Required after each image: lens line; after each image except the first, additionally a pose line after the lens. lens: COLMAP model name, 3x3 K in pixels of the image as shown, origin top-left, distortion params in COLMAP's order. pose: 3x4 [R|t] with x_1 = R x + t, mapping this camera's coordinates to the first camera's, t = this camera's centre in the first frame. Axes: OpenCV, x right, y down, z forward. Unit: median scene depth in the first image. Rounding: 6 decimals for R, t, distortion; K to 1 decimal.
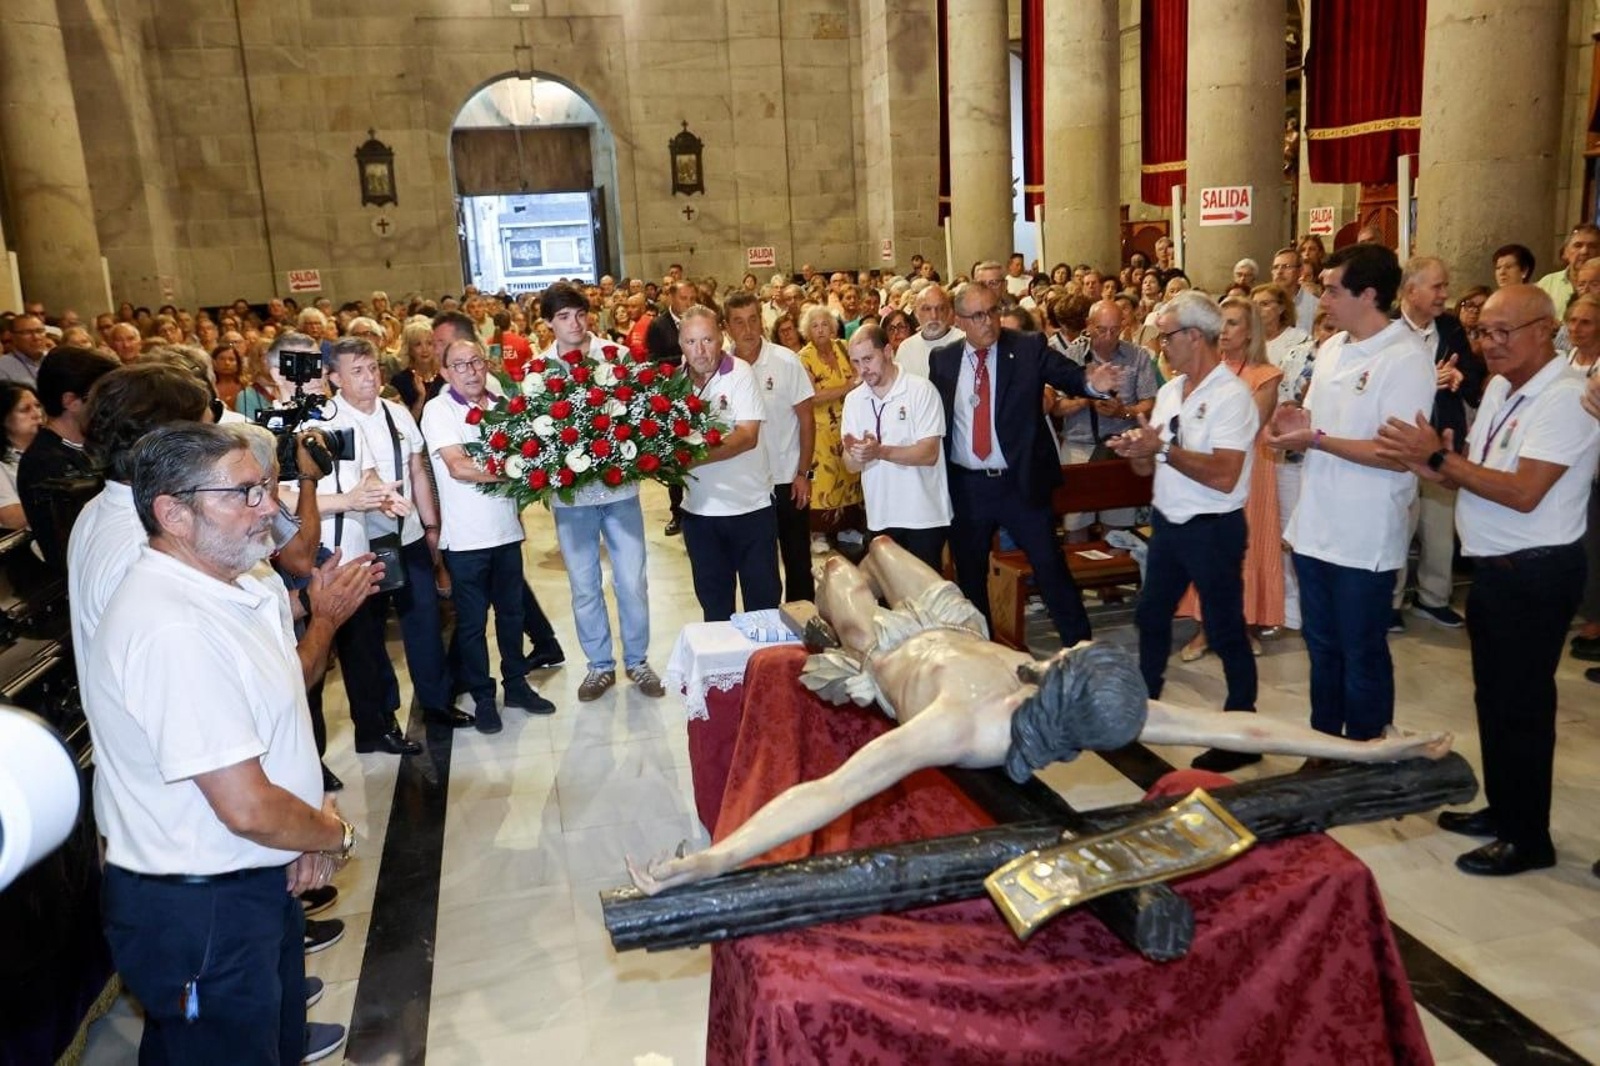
lens RADIAL K [[1311.8, 0, 821.2], [0, 1311.8, 547.0], [0, 0, 1]] dist [-0.012258, 0.020557]
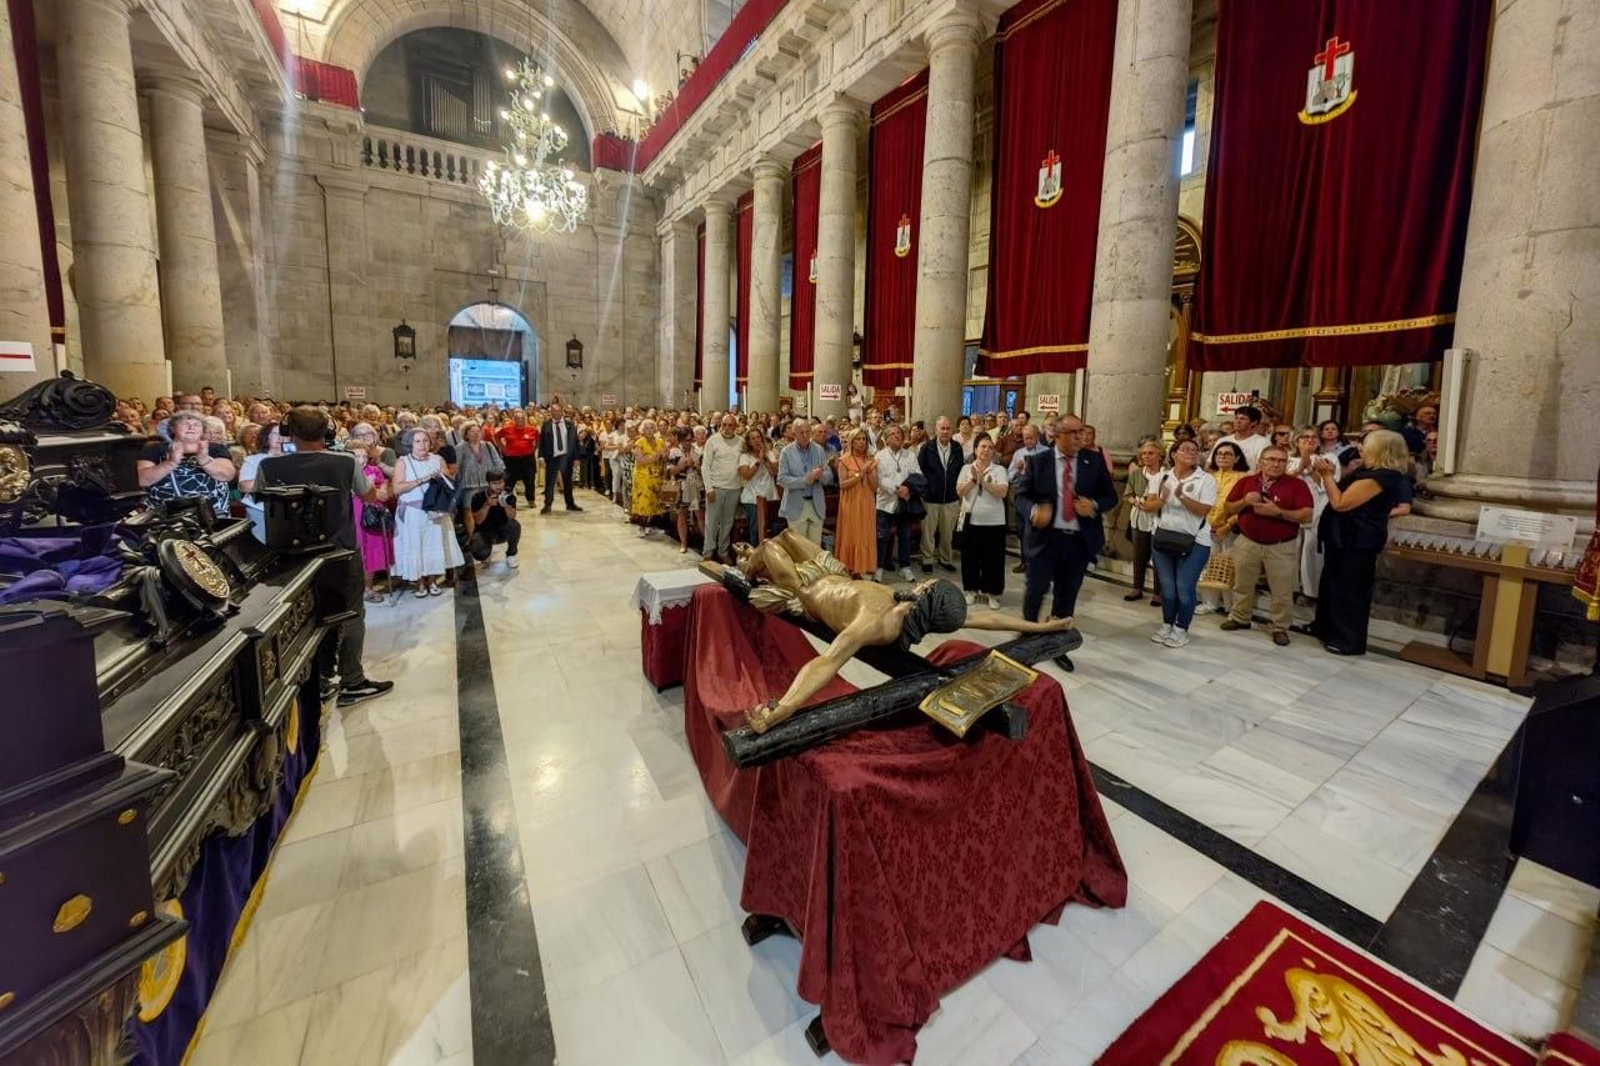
lens RADIAL K [[574.1, 0, 800.6], [0, 574.1, 466.0], [0, 0, 1]] dist [0.003311, -0.001037]
pose [[0.948124, 0.042443, 0.315055, -0.044475], [-0.003631, 0.992428, -0.122771, 0.001007], [-0.317880, 0.115258, 0.941099, 0.030467]]
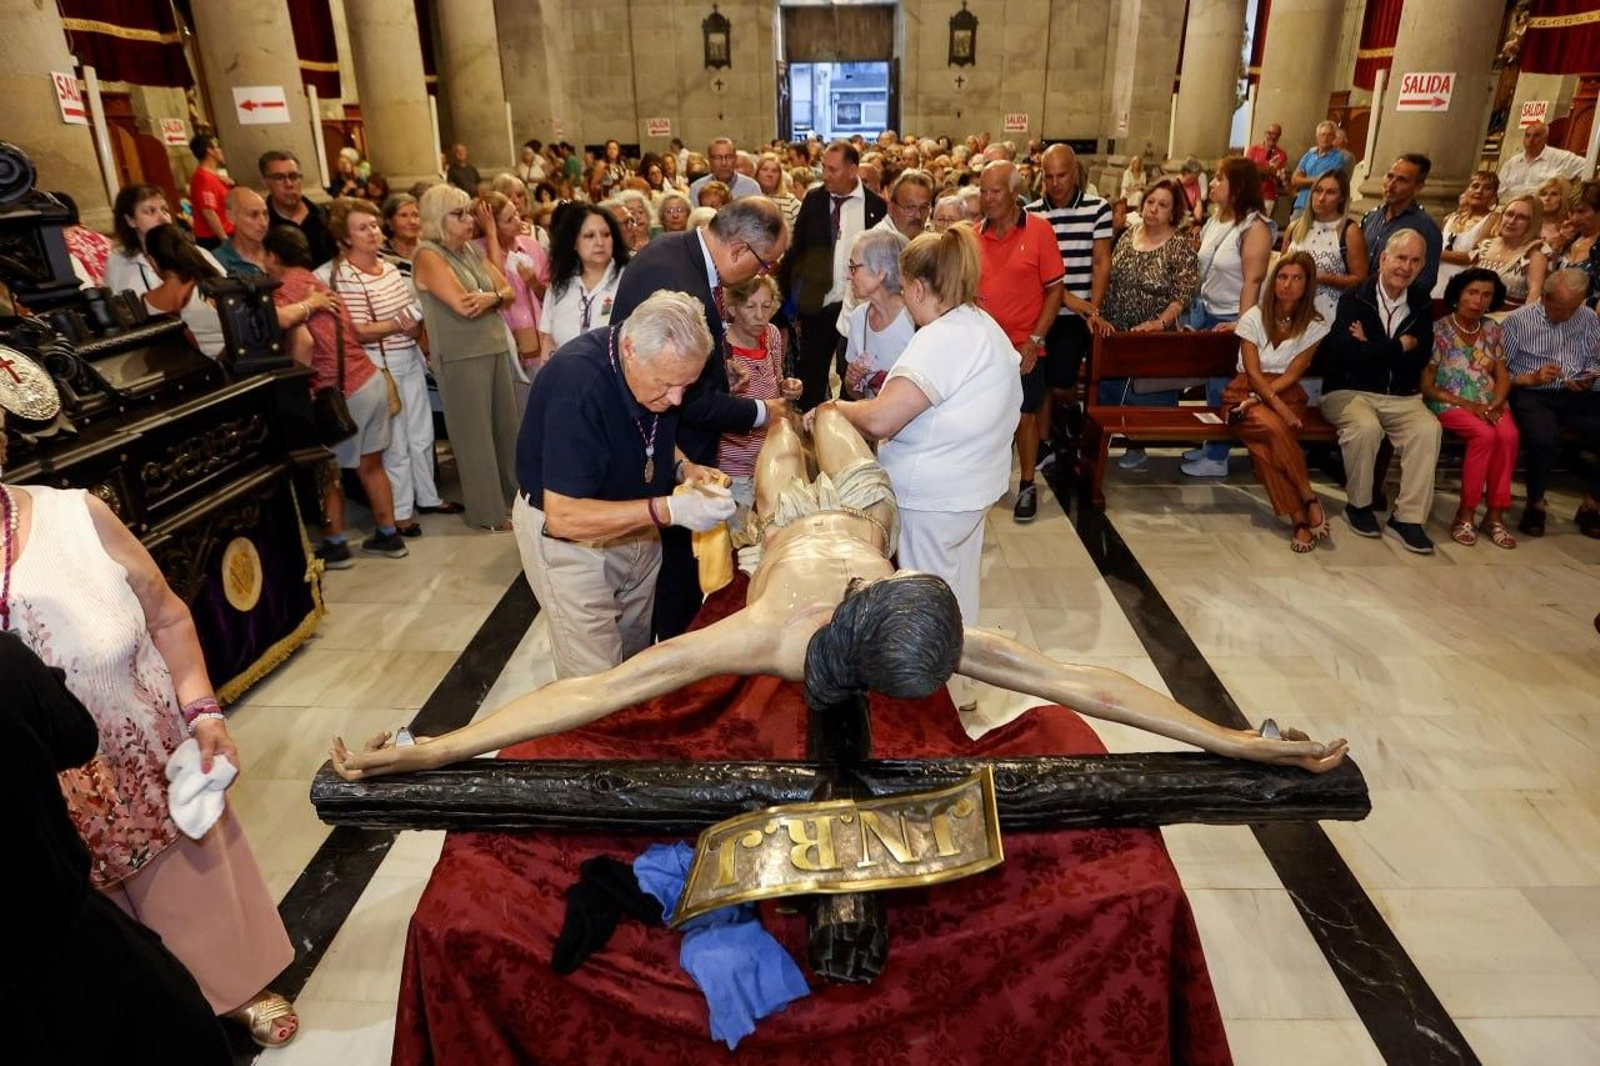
lens RADIAL K [[961.1, 0, 818.4], [0, 961.1, 546.5], [0, 0, 1]] dist [-0.044585, 0.009366]
pose [[0.961374, 0.144999, -0.233956, 0.045219], [-0.095451, 0.972873, 0.210730, -0.010893], [0.258165, -0.180260, 0.949135, 0.060848]]
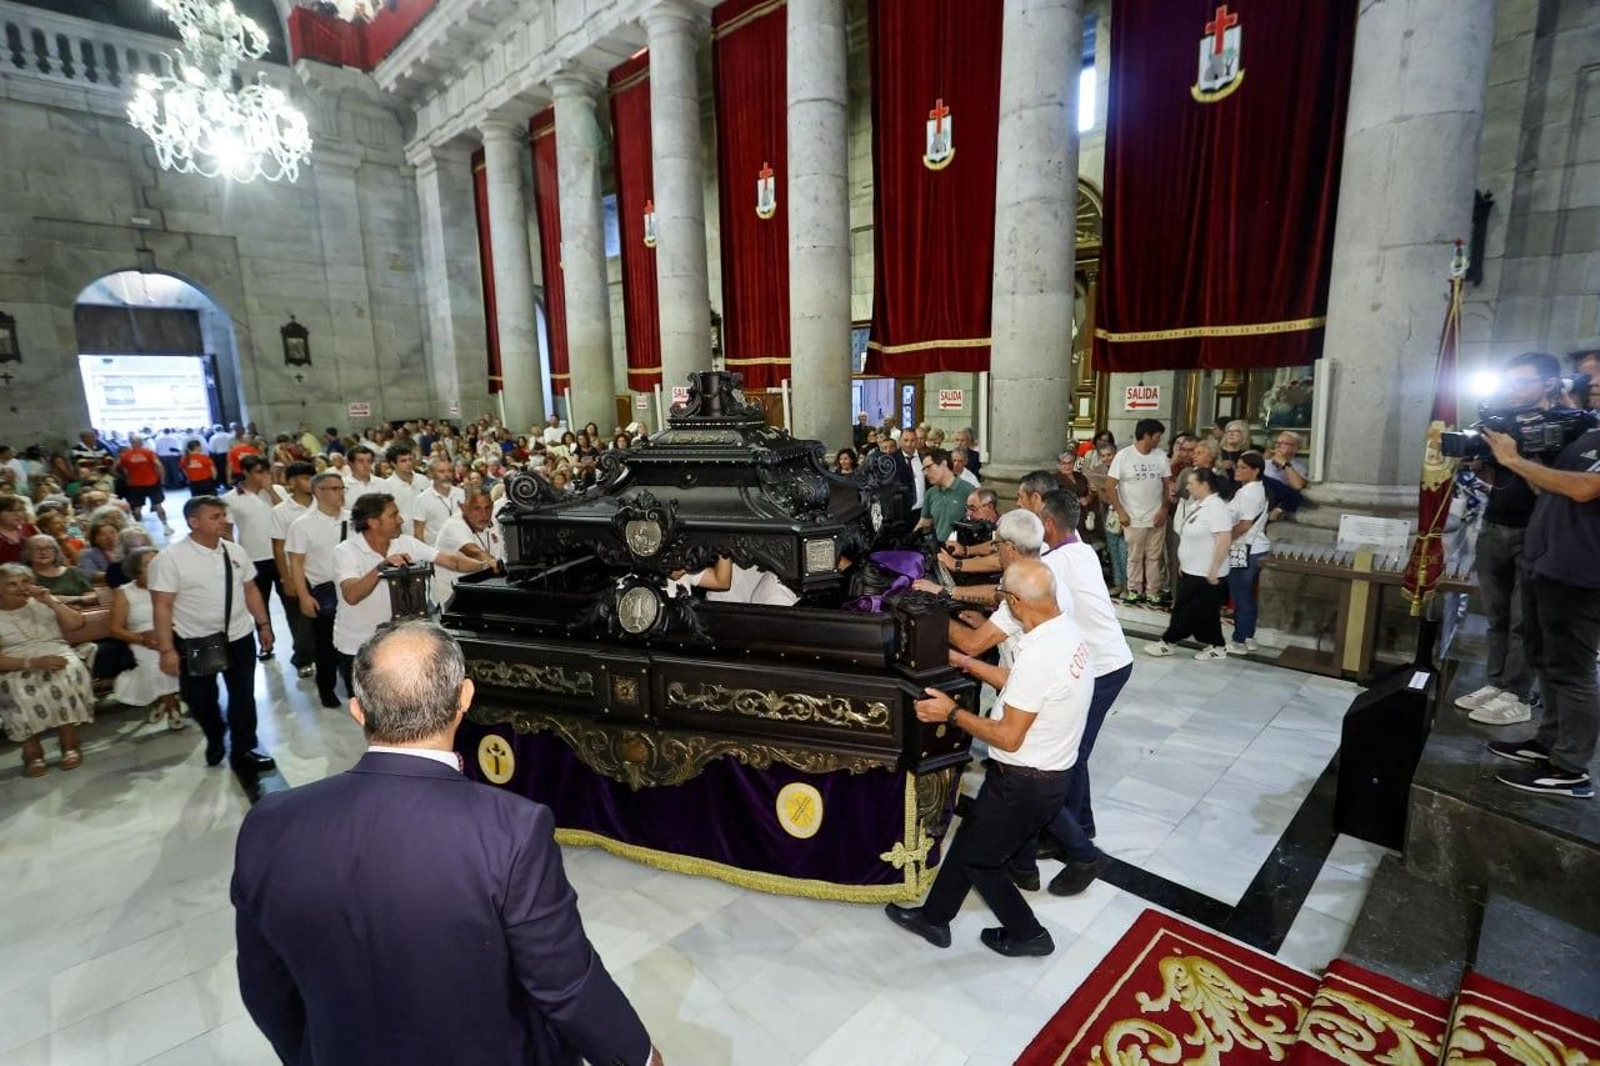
lens RADIAL K [[764.2, 0, 814.5], [0, 764.2, 531.4], [0, 0, 1]] dist [0.004142, -0.001342]
pose [[0.852807, -0.059615, 0.518813, -0.071590], [0.085371, 0.996013, -0.025881, -0.018202], [-0.515201, 0.066363, 0.854496, -0.001850]]
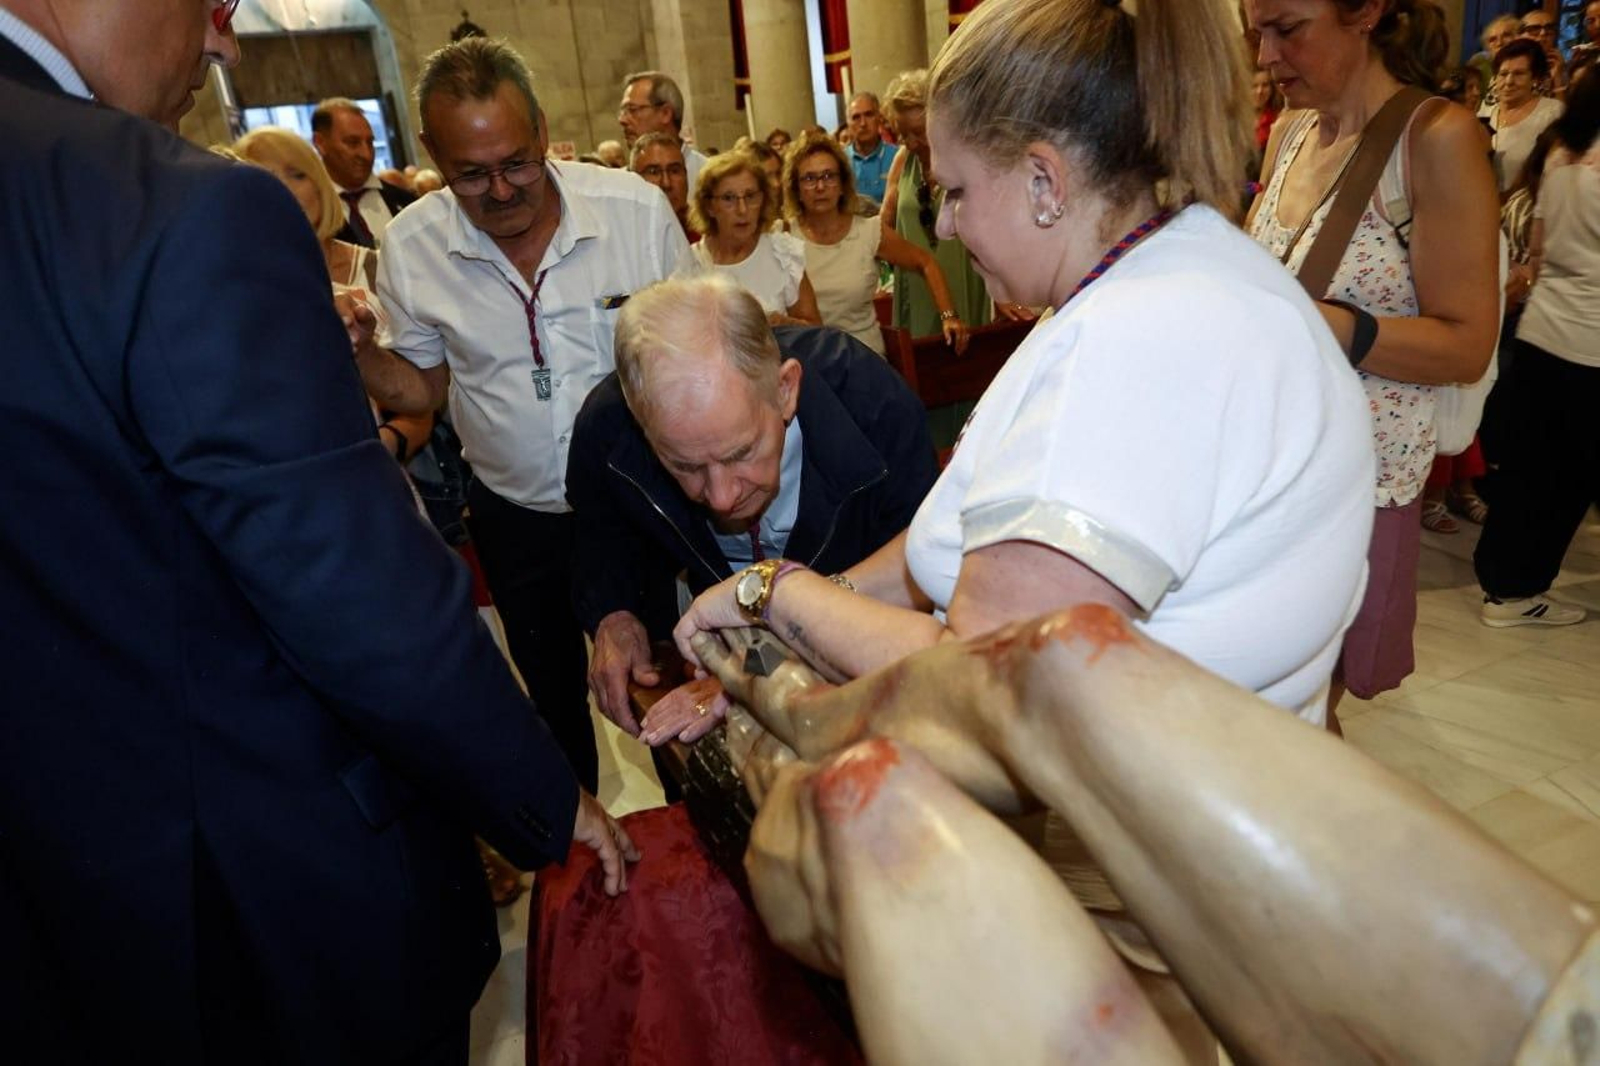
lens RADIAL K [[1037.2, 0, 805.3], [0, 1037.2, 532.0], [0, 0, 1]] dist [-0.006394, 0.006293]
pose [[0.984861, -0.104392, 0.138388, -0.002712], [0.088023, 0.988918, 0.119555, -0.015975], [-0.149335, -0.105564, 0.983136, 0.187379]]
